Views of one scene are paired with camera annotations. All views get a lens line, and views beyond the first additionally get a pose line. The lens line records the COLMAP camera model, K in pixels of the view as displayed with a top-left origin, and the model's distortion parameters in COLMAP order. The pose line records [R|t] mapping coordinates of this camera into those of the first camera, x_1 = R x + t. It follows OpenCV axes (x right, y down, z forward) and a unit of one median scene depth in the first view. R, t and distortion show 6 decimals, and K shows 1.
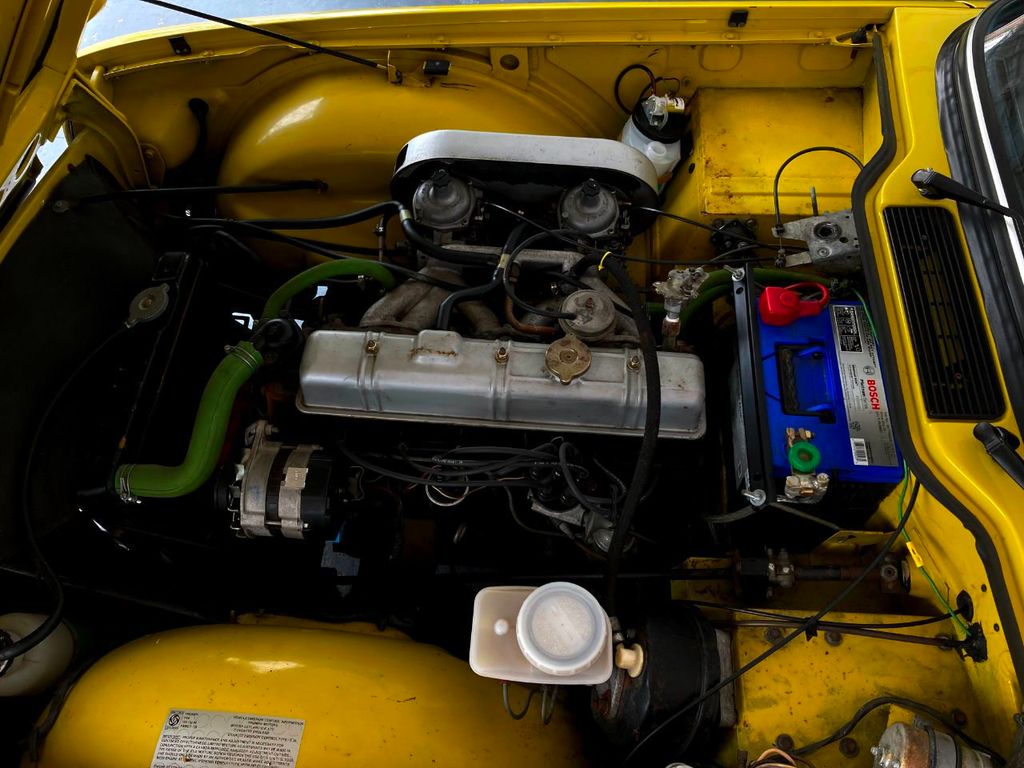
lens RADIAL K [[853.0, 0, 511.7], [0, 853.0, 362.0], [0, 0, 1]] dist [0.008054, 0.004723]
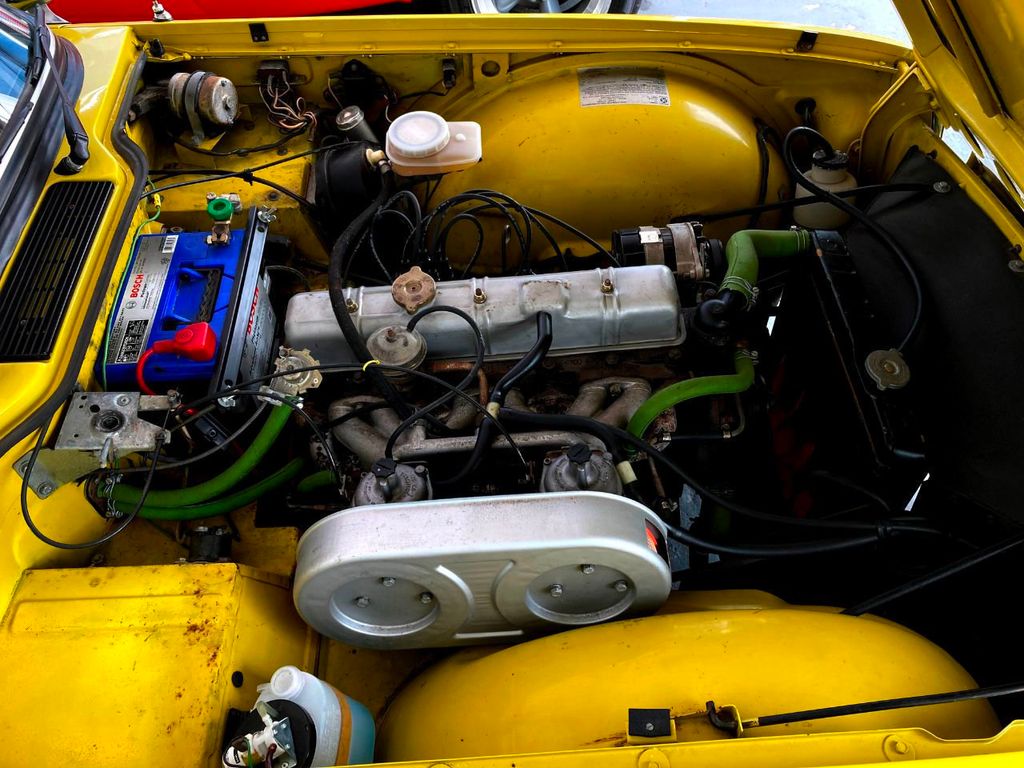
lens RADIAL K [[854.9, 0, 512.8], [0, 854.9, 362.5], [0, 0, 1]] dist [-0.003454, 0.009674]
pose [[-0.992375, 0.121495, -0.020745, -0.017461], [-0.059825, -0.327654, 0.942902, -0.908022], [0.107760, 0.936953, 0.332424, 0.669685]]
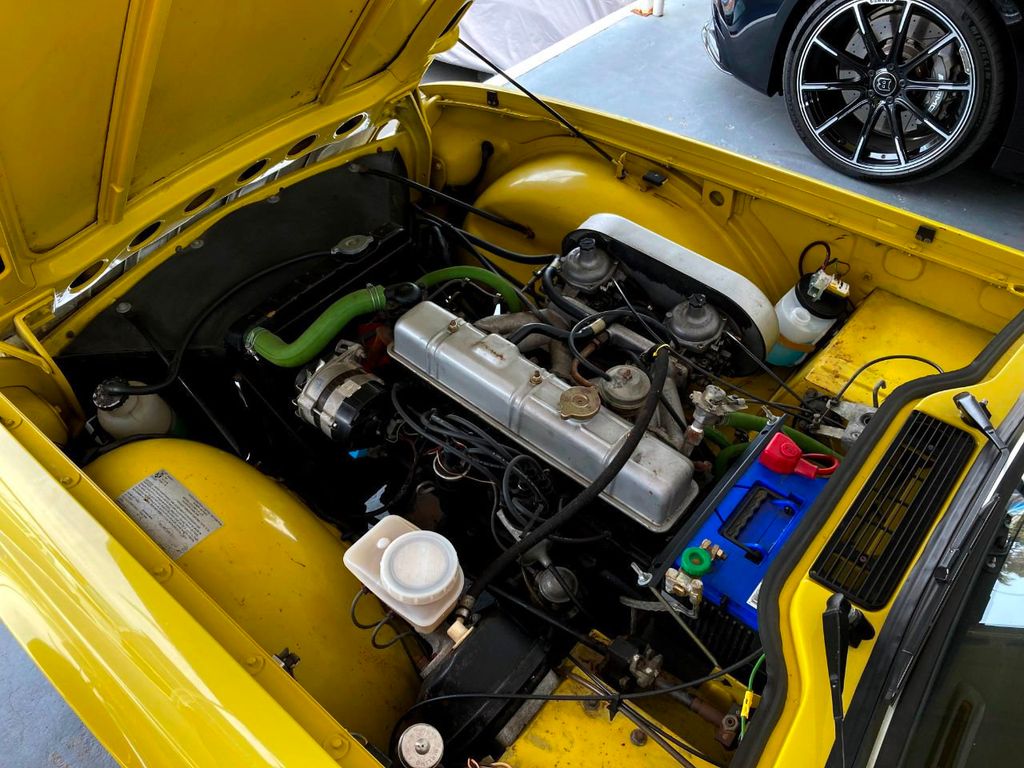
lens RADIAL K [[853.0, 0, 511.7], [0, 853.0, 362.0], [0, 0, 1]] dist [0.008054, 0.004723]
pose [[0.811964, 0.427770, -0.397148, 0.373433], [-0.497858, 0.862718, -0.088627, 0.083969], [0.304715, 0.269685, 0.913465, -0.067362]]
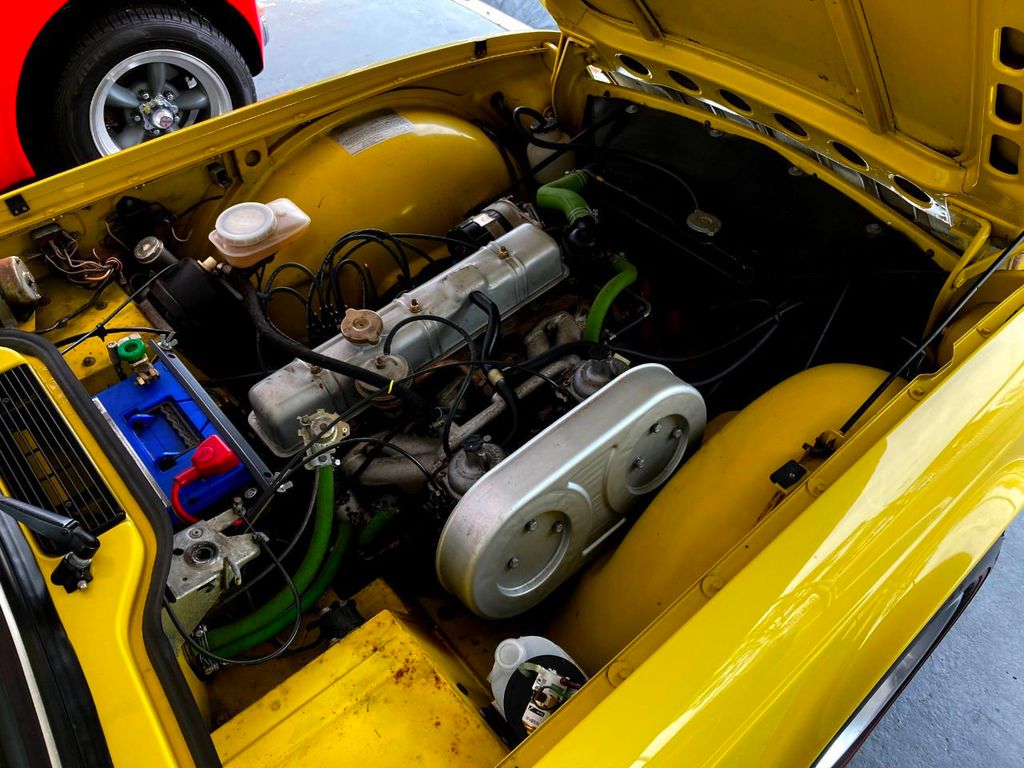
lens RADIAL K [[853.0, 0, 511.7], [0, 853.0, 362.0], [0, 0, 1]] dist [0.008054, 0.004723]
pose [[-0.712174, 0.544822, -0.442694, 0.397716], [-0.557981, -0.056652, 0.827918, -0.925356], [0.425988, 0.836636, 0.344346, 0.658798]]
